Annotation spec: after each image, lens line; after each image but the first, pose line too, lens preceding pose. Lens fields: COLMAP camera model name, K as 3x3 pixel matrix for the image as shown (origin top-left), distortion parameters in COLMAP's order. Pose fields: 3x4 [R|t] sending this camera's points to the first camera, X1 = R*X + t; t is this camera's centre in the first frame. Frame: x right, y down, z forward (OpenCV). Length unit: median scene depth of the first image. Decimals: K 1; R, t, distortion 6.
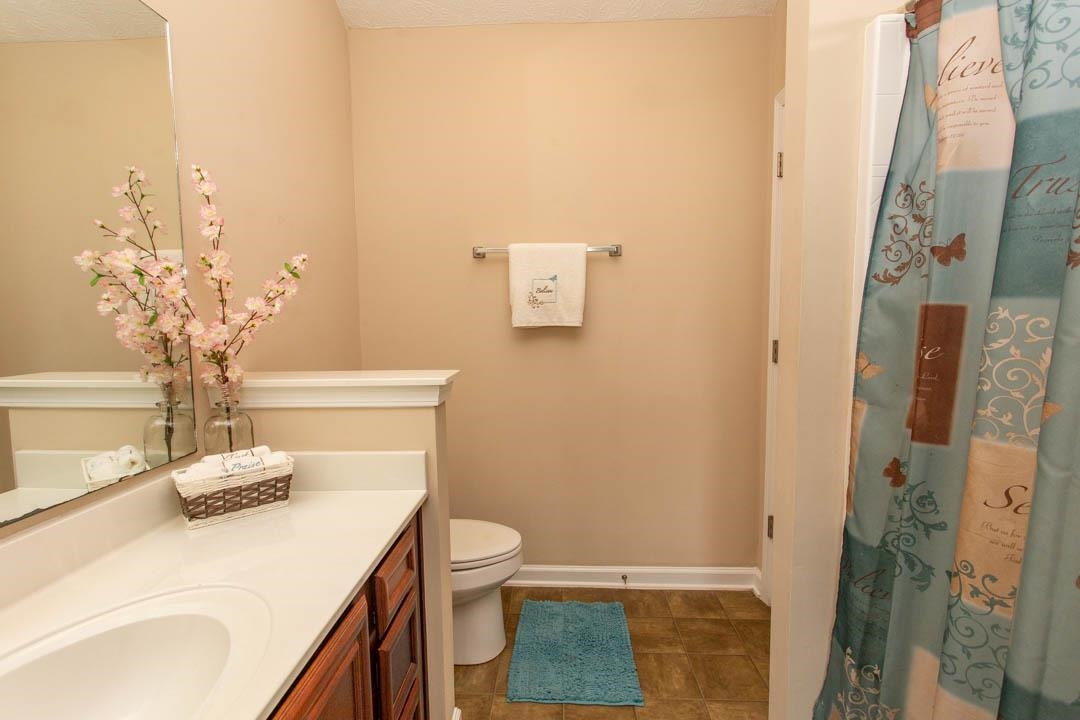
lens RADIAL K [[518.6, 0, 530.0], [0, 518.6, 356.5], [0, 0, 1]] dist [0.001624, 0.001898]
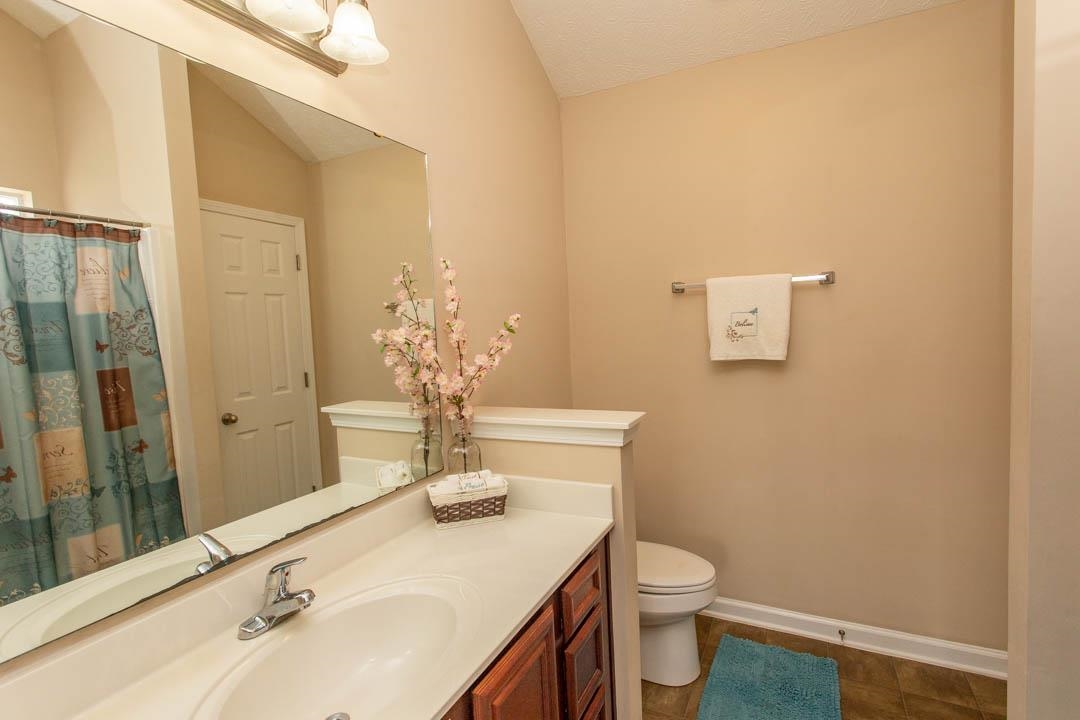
lens RADIAL K [[518.6, 0, 530.0], [0, 518.6, 356.5], [0, 0, 1]] dist [0.001624, 0.001898]
pose [[0.910843, -0.005158, -0.412722, 0.112564], [-0.000237, 0.999915, -0.013020, -0.091036], [0.412754, 0.011957, 0.910764, -0.125124]]
